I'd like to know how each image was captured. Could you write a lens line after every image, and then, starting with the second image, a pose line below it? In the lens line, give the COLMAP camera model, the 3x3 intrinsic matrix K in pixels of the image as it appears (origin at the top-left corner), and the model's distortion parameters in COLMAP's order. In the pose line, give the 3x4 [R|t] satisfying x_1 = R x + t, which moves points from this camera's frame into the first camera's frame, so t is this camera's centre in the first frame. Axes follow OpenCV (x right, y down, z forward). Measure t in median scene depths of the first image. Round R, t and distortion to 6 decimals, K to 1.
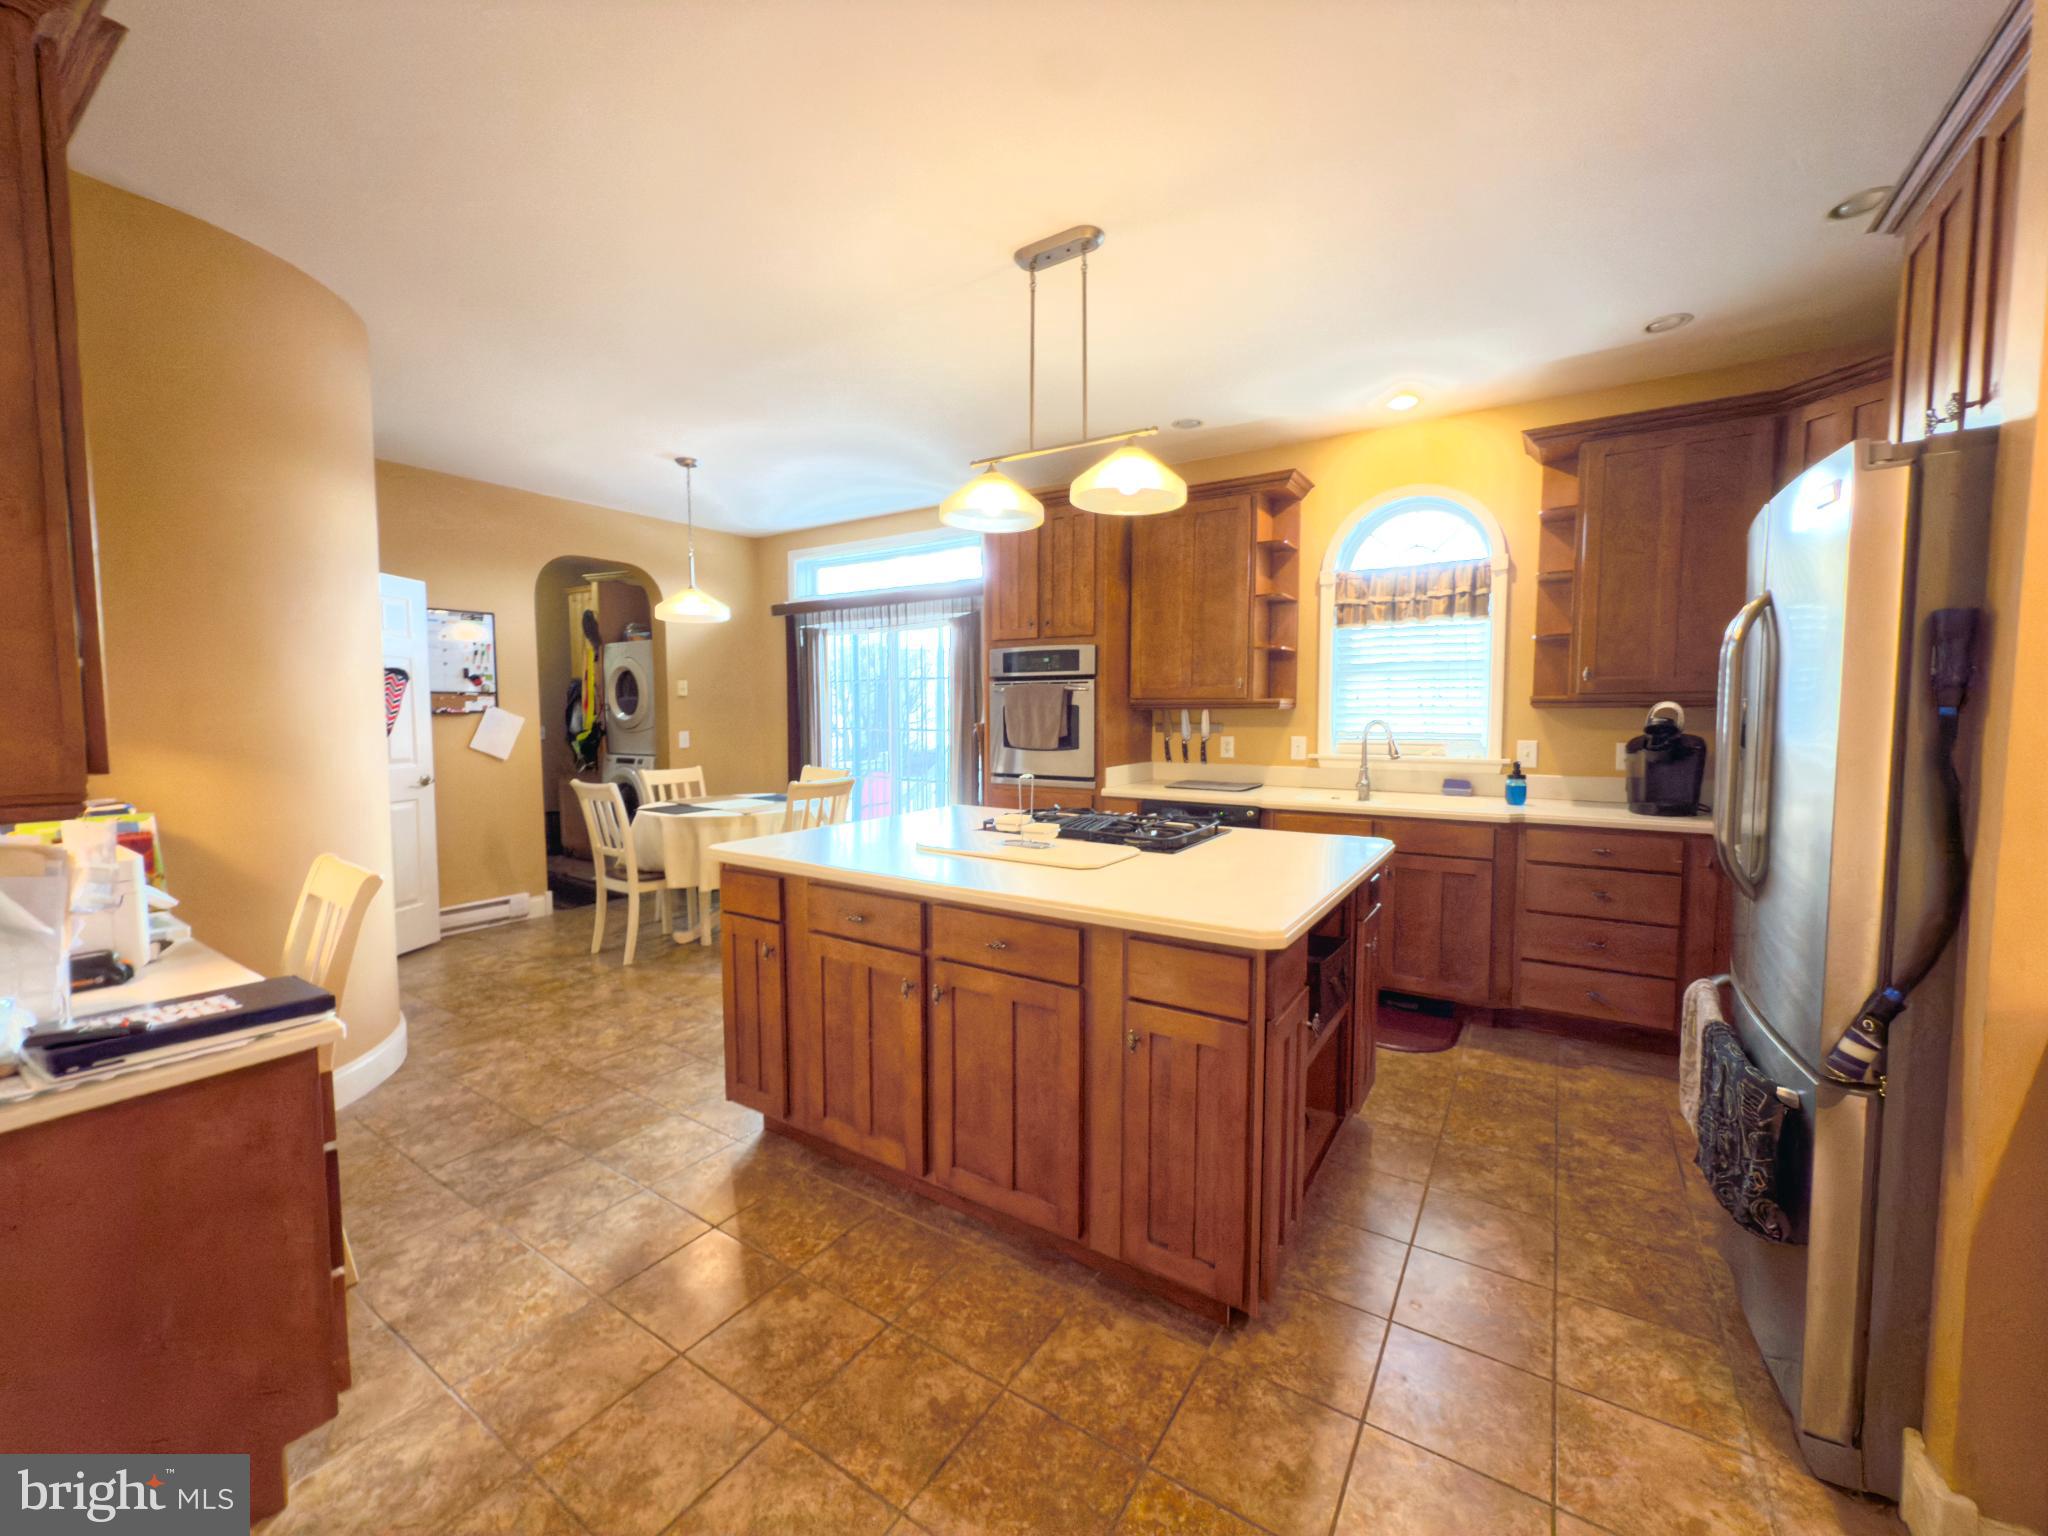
lens RADIAL K [[816.8, 0, 1019.9], [0, 816.8, 765.1], [0, 0, 1]] dist [-0.000353, -0.000643]
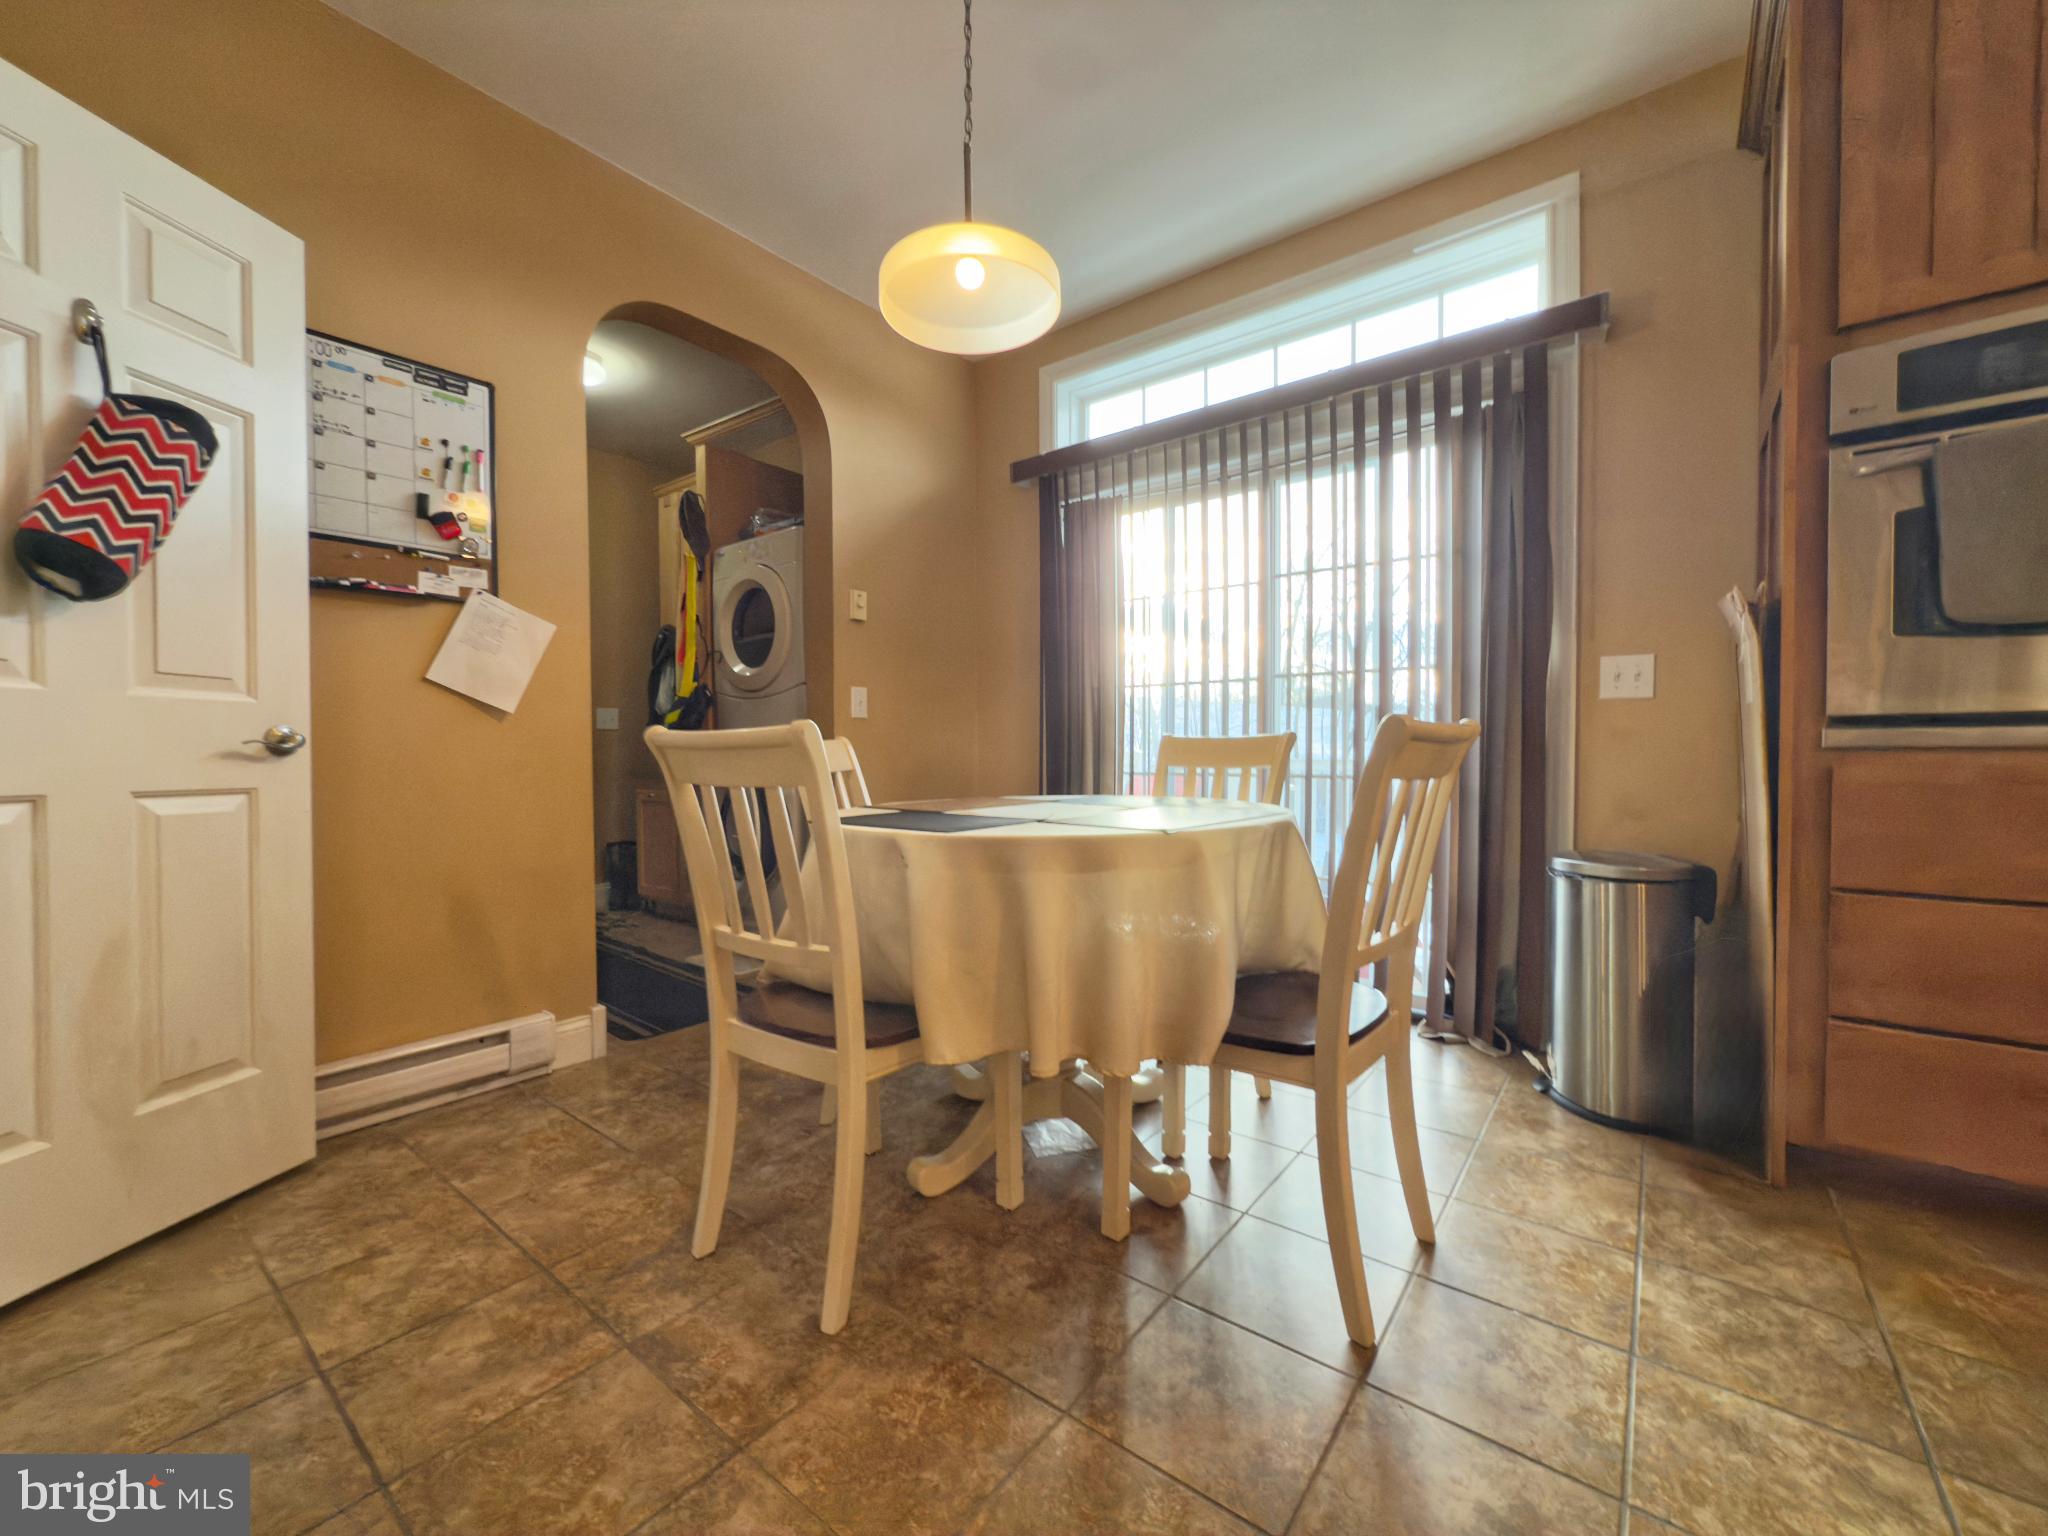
lens RADIAL K [[816.8, 0, 1037.5], [0, 816.8, 765.0], [0, 0, 1]] dist [-0.000353, -0.000643]
pose [[0.997597, -0.003026, -0.069211, -0.304441], [-0.000334, 0.998824, -0.048491, 0.042198], [0.069277, 0.048397, 0.996423, 0.563515]]
